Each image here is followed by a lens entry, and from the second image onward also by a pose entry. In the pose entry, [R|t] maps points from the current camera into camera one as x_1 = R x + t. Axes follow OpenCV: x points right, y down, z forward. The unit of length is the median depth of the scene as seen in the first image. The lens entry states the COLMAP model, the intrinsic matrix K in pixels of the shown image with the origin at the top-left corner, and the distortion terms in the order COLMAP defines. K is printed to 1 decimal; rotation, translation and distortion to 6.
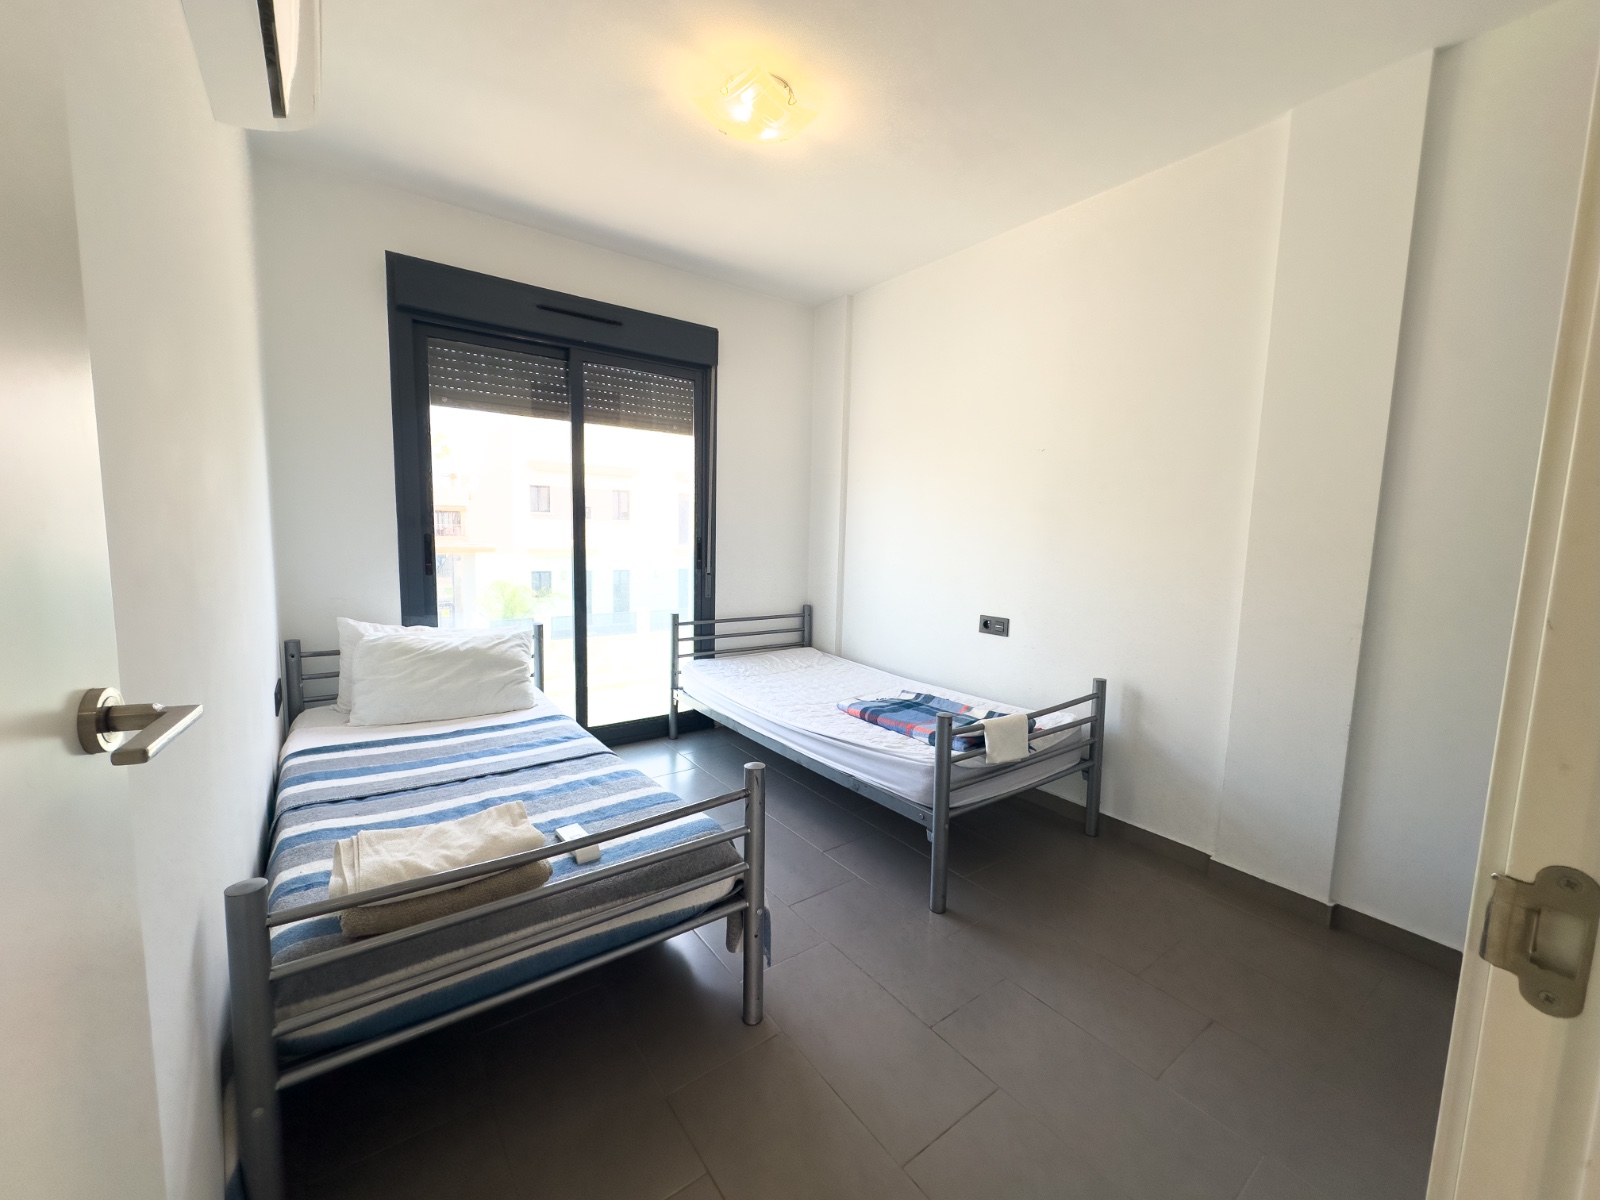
lens RADIAL K [[634.2, 0, 801.2], [0, 634.2, 594.5], [0, 0, 1]] dist [0.007050, -0.000264]
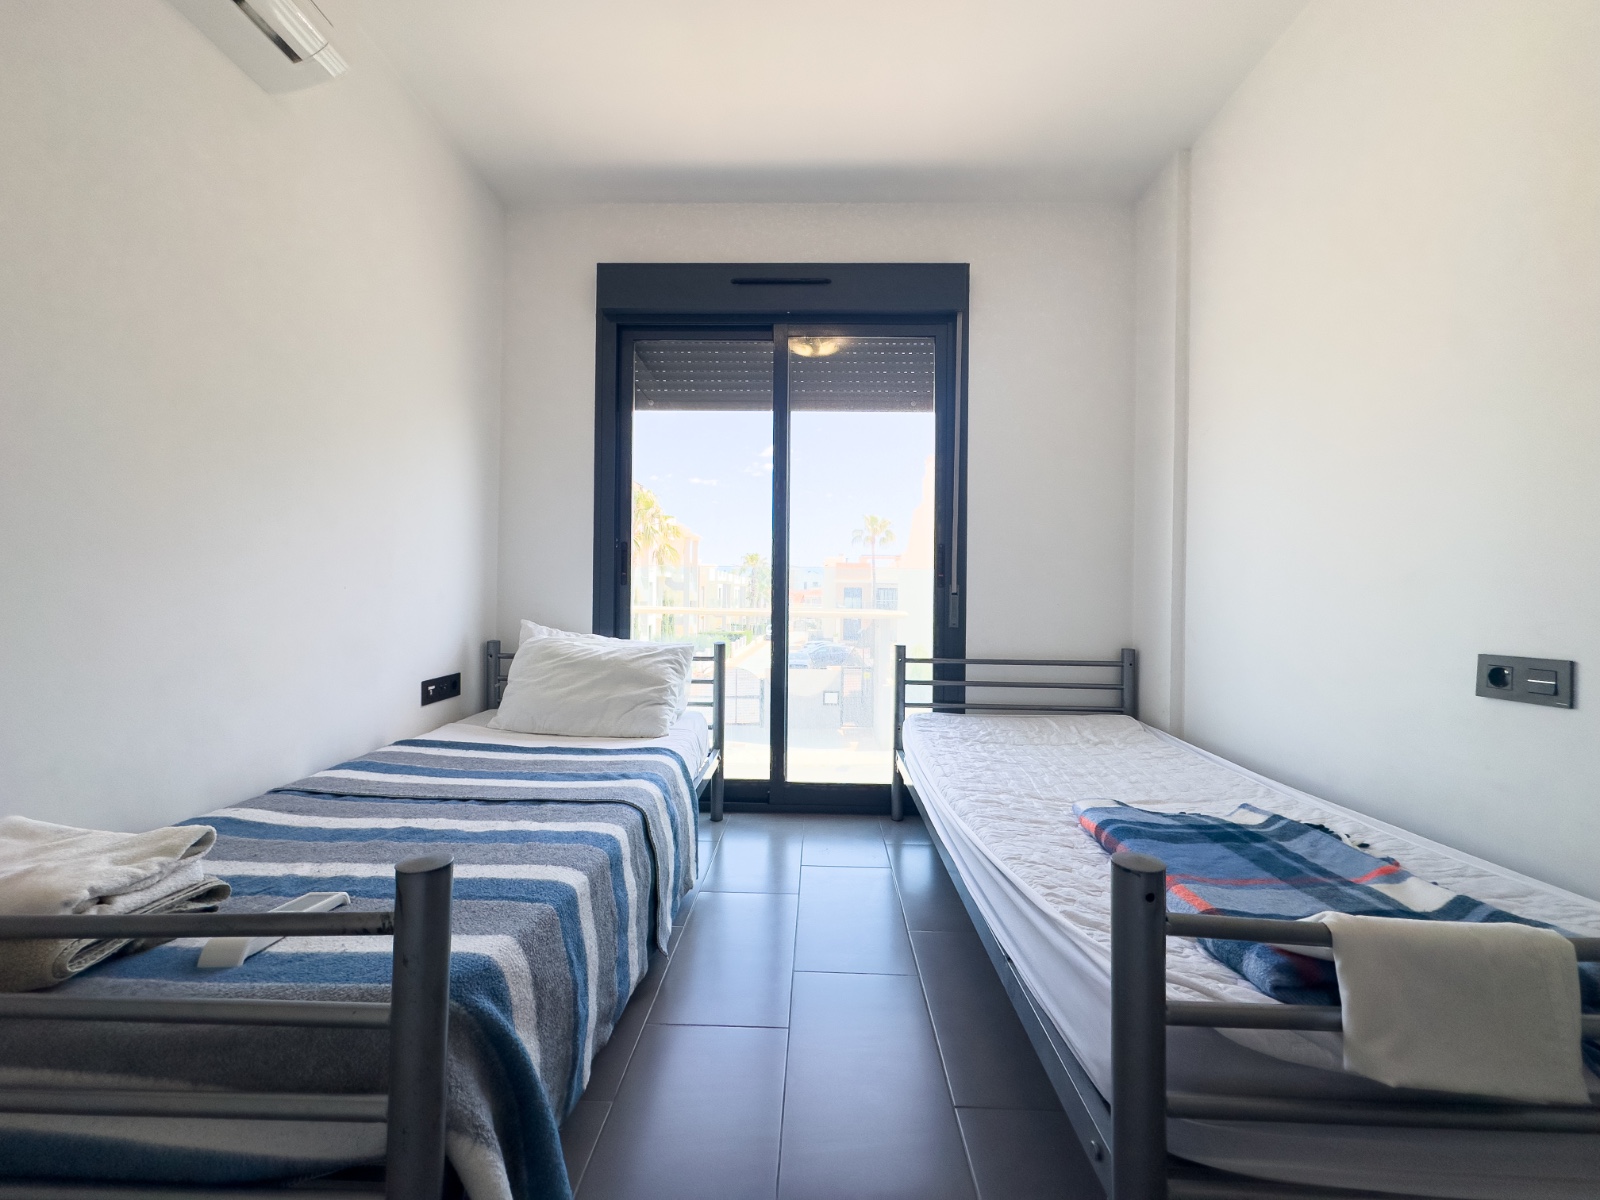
lens RADIAL K [[634.2, 0, 801.2], [0, 634.2, 594.5], [0, 0, 1]] dist [0.007050, -0.000264]
pose [[0.787826, -0.018985, -0.615605, 0.214197], [-0.054624, 0.993432, -0.100542, 0.067119], [0.613471, 0.112836, 0.781615, 0.443001]]
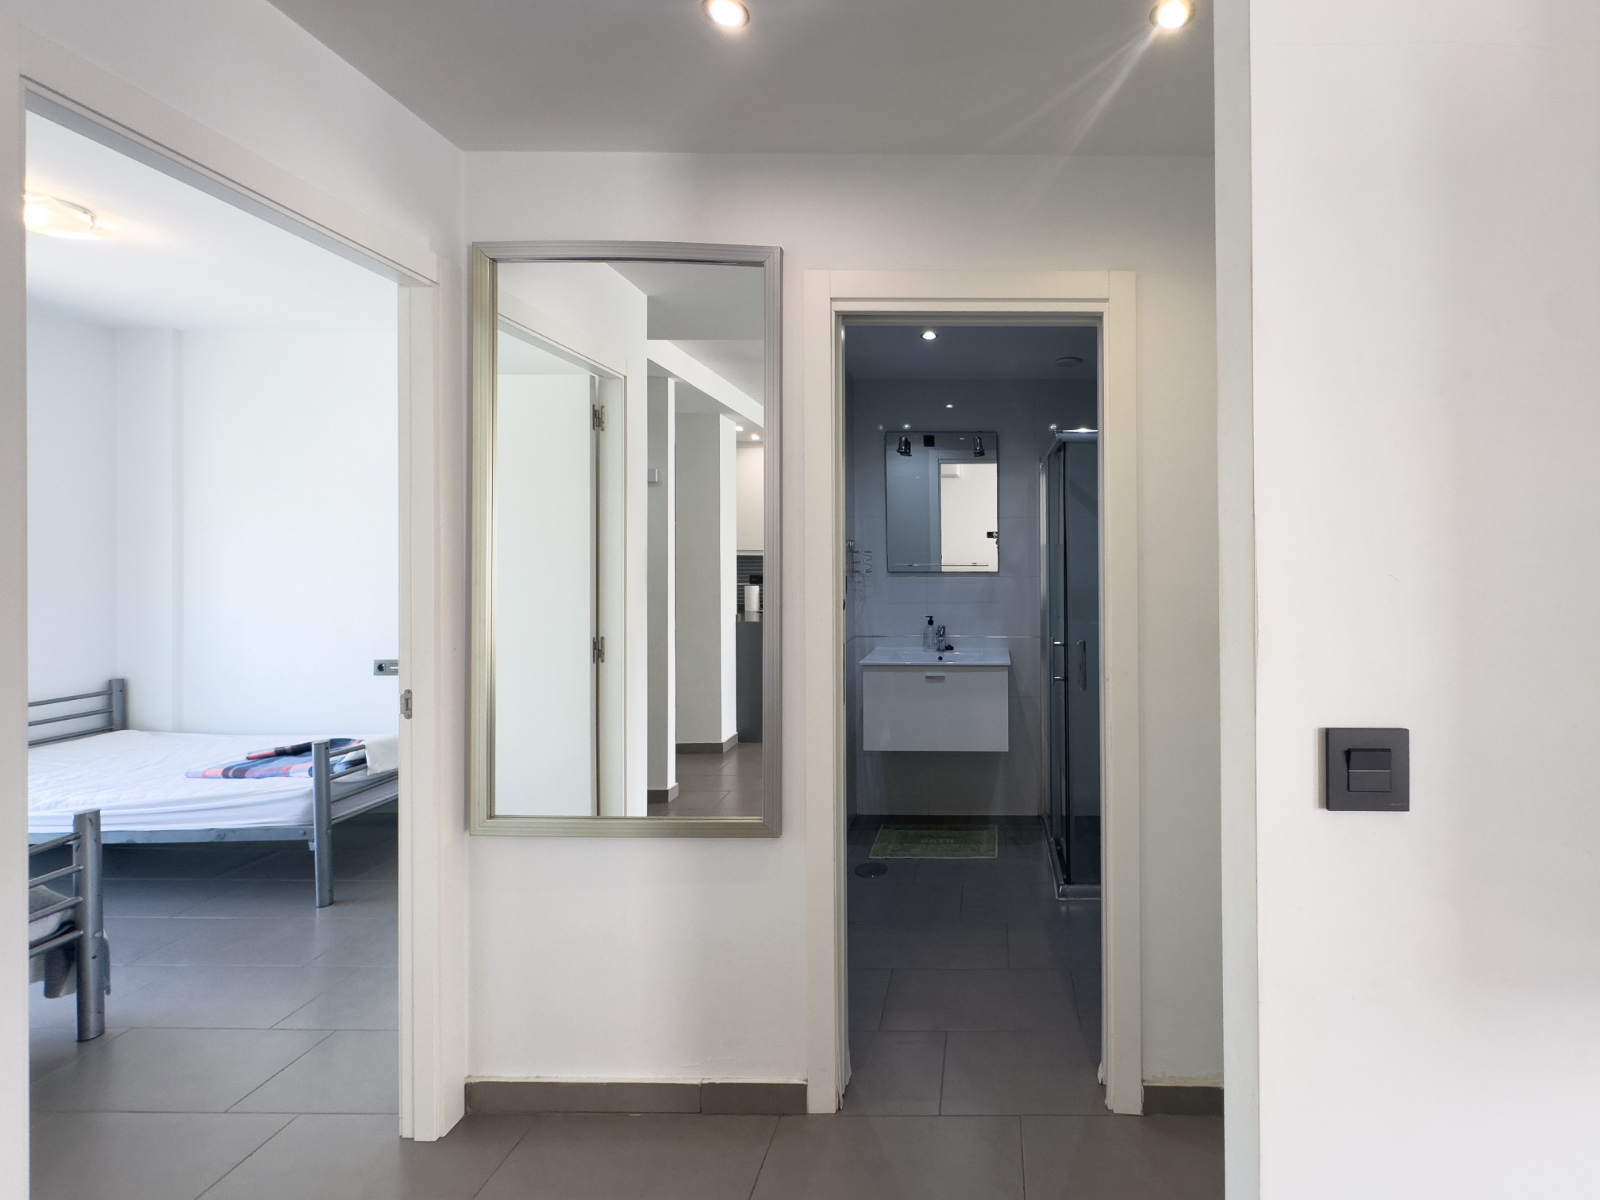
lens RADIAL K [[650.7, 0, 907.4], [0, 650.7, 571.1], [0, 0, 1]] dist [-0.063801, 0.019846]
pose [[0.587718, -0.032502, 0.808413, -0.046077], [0.103235, 0.994038, -0.035086, 0.017476], [-0.802453, 0.104077, 0.587569, -0.451659]]
